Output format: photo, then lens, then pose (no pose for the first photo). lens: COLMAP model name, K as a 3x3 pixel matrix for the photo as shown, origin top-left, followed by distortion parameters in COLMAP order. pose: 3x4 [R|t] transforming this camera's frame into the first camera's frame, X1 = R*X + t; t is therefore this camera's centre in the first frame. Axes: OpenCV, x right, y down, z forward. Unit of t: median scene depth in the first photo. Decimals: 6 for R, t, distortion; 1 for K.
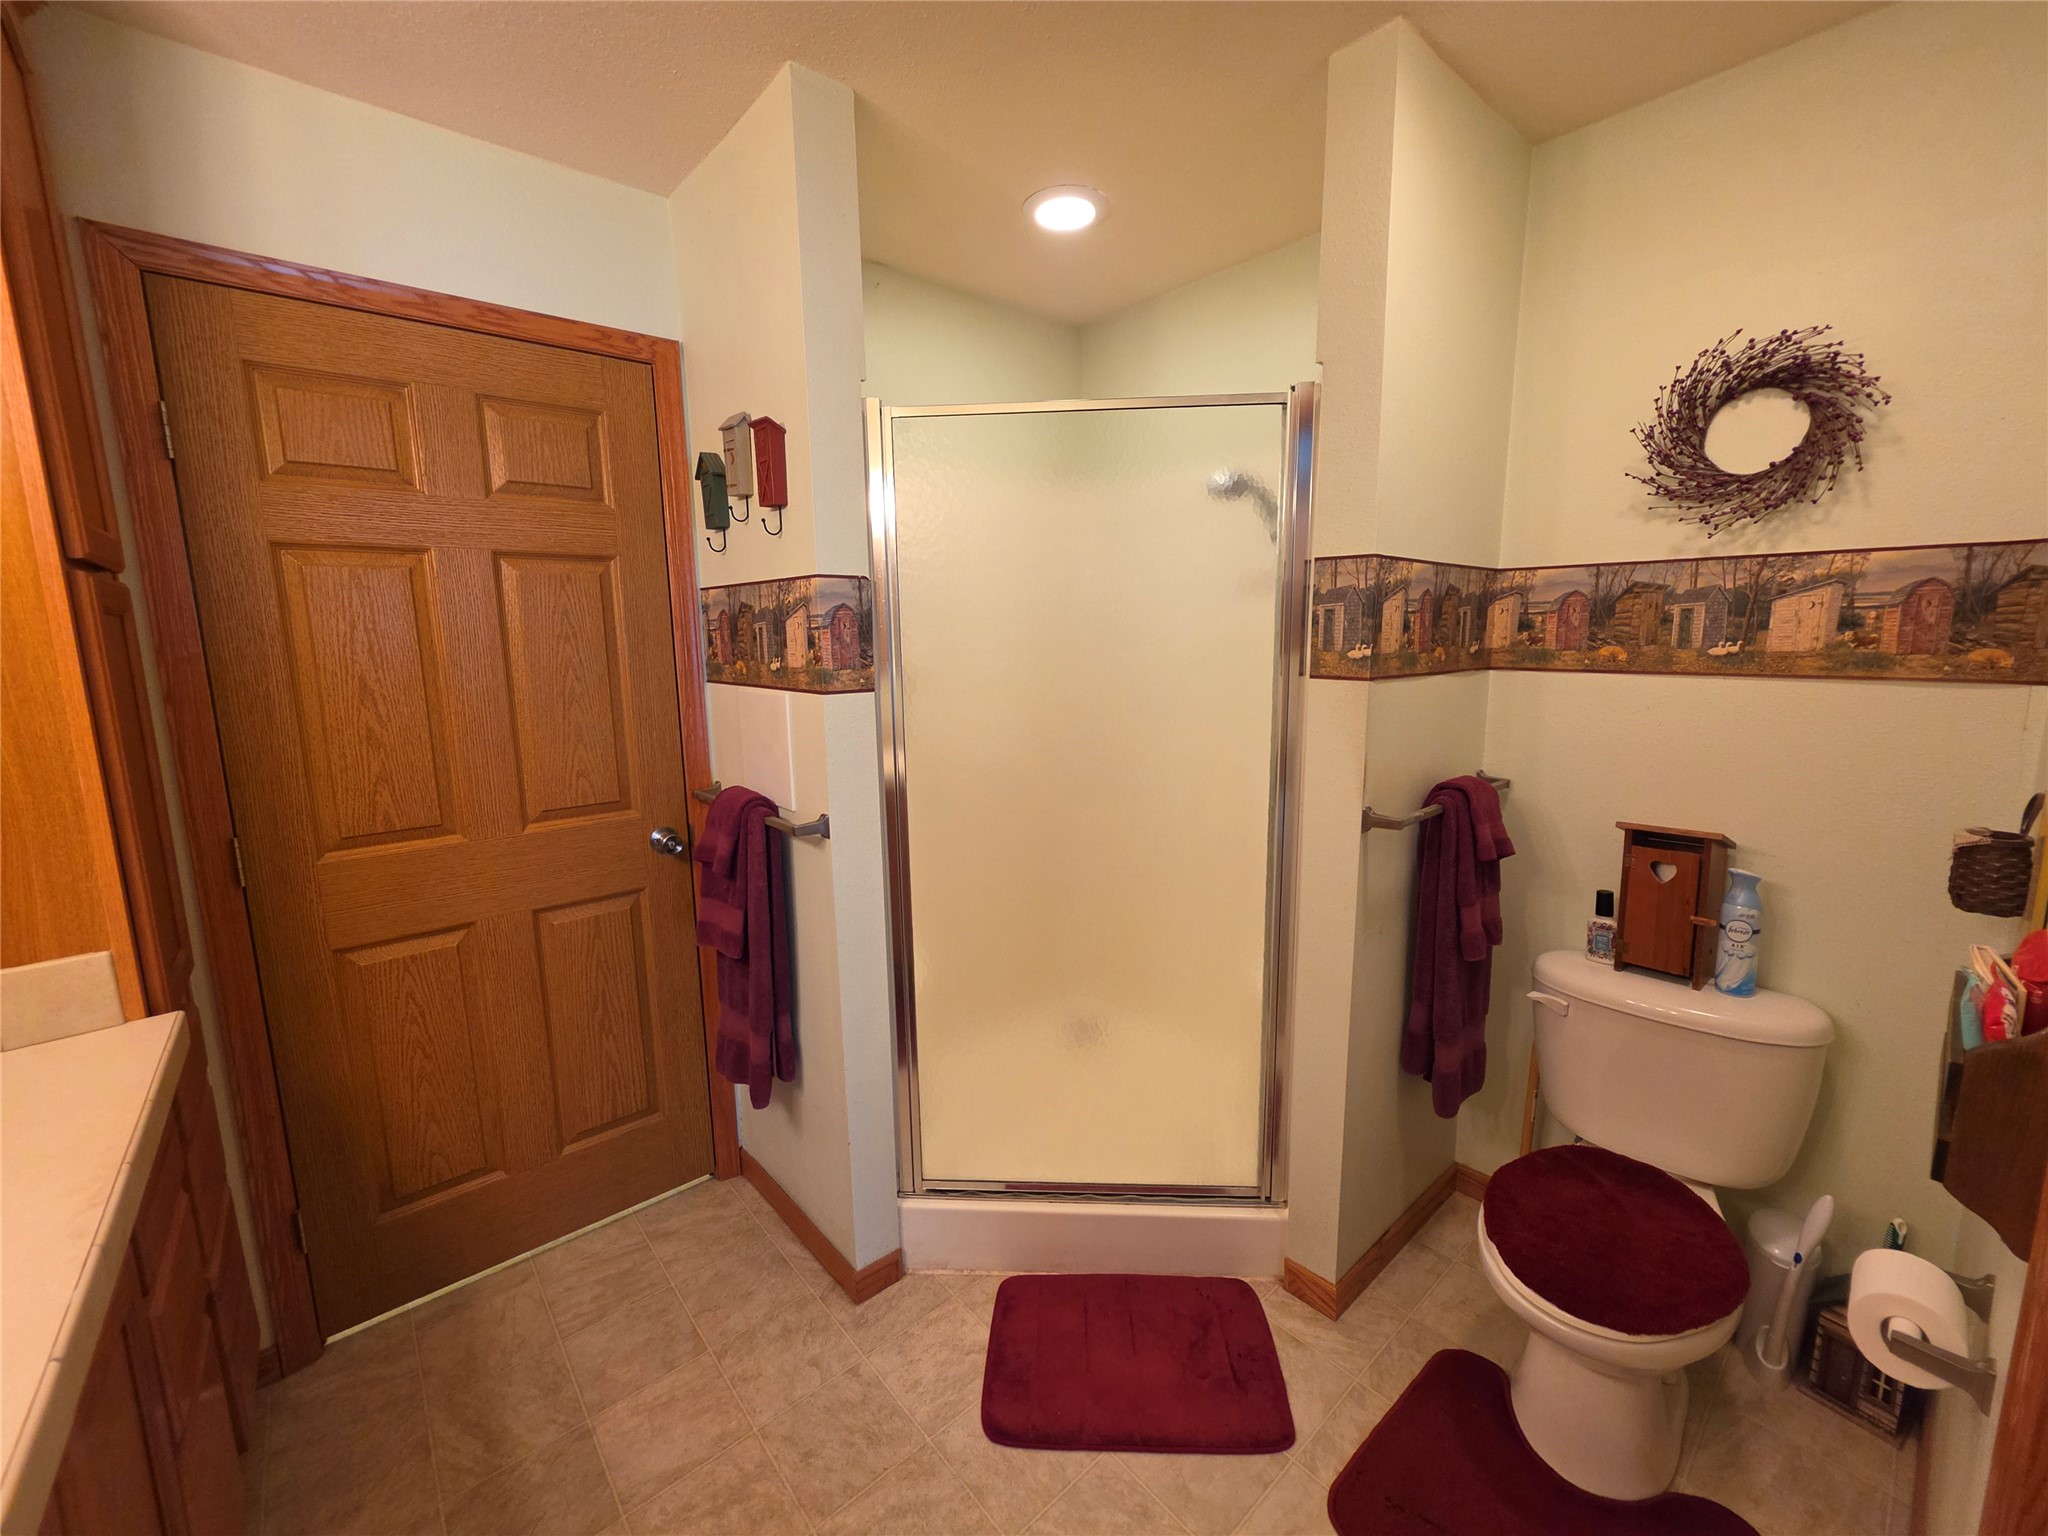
lens RADIAL K [[825.3, 0, 1019.0], [0, 825.3, 760.4], [0, 0, 1]] dist [-0.002467, -0.000097]
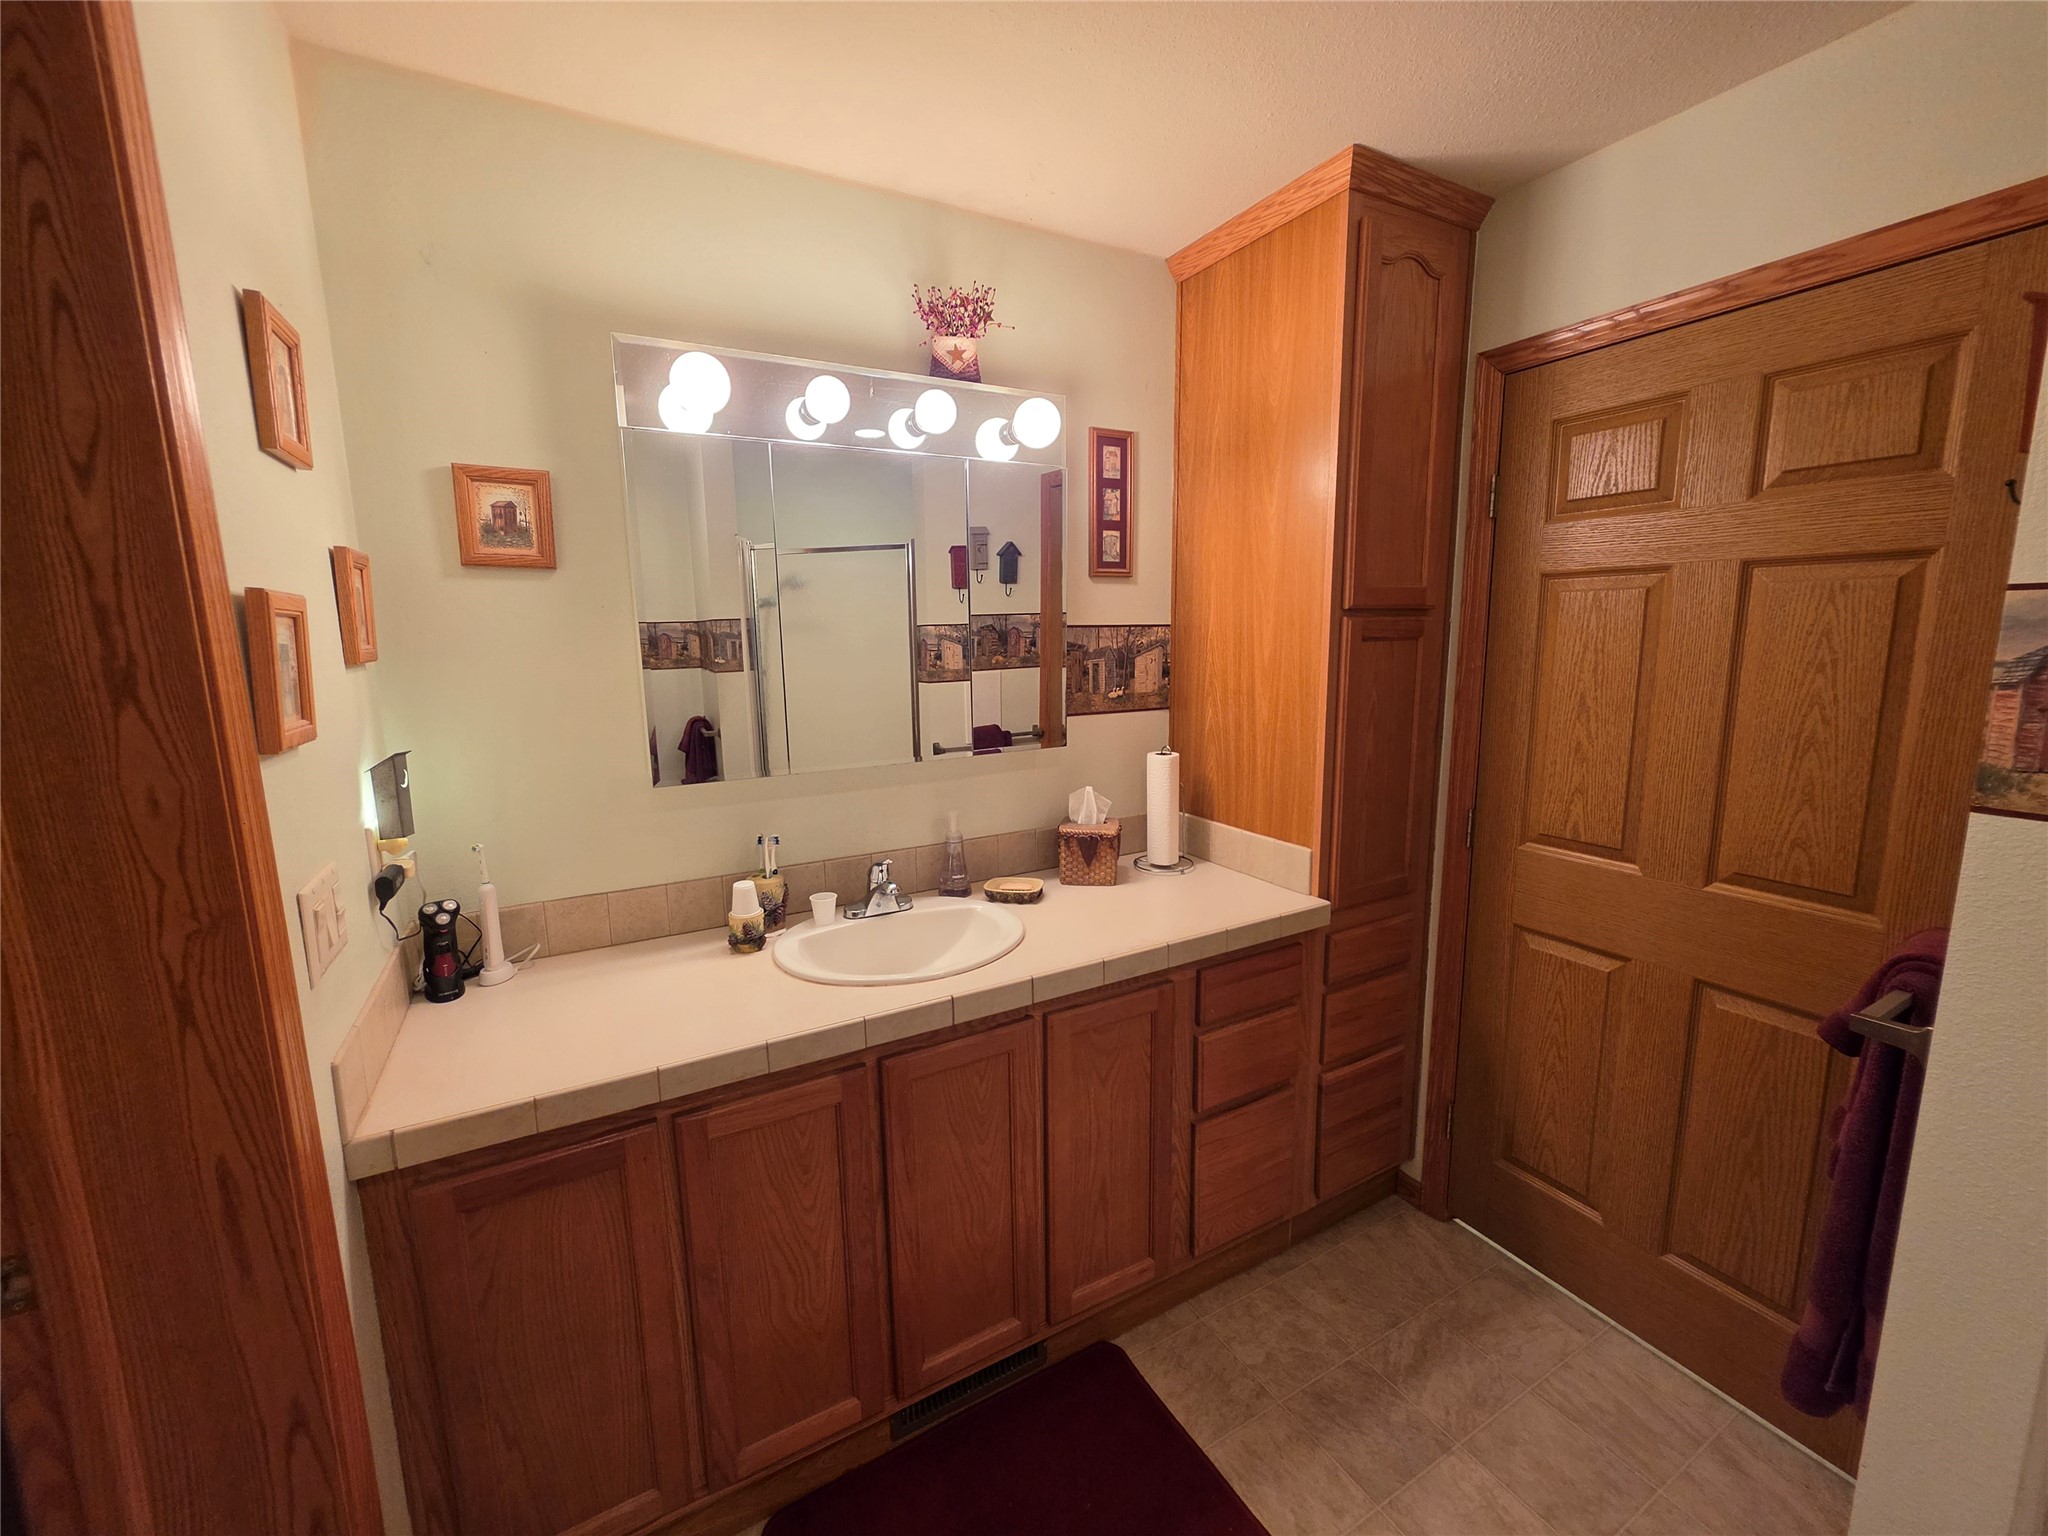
lens RADIAL K [[825.3, 0, 1019.0], [0, 825.3, 760.4], [0, 0, 1]] dist [-0.002467, -0.000097]
pose [[-0.213477, 0.172919, -0.961523, 0.385636], [-0.130414, 0.970358, 0.203463, -0.134975], [0.968204, 0.168831, -0.184598, 0.487028]]
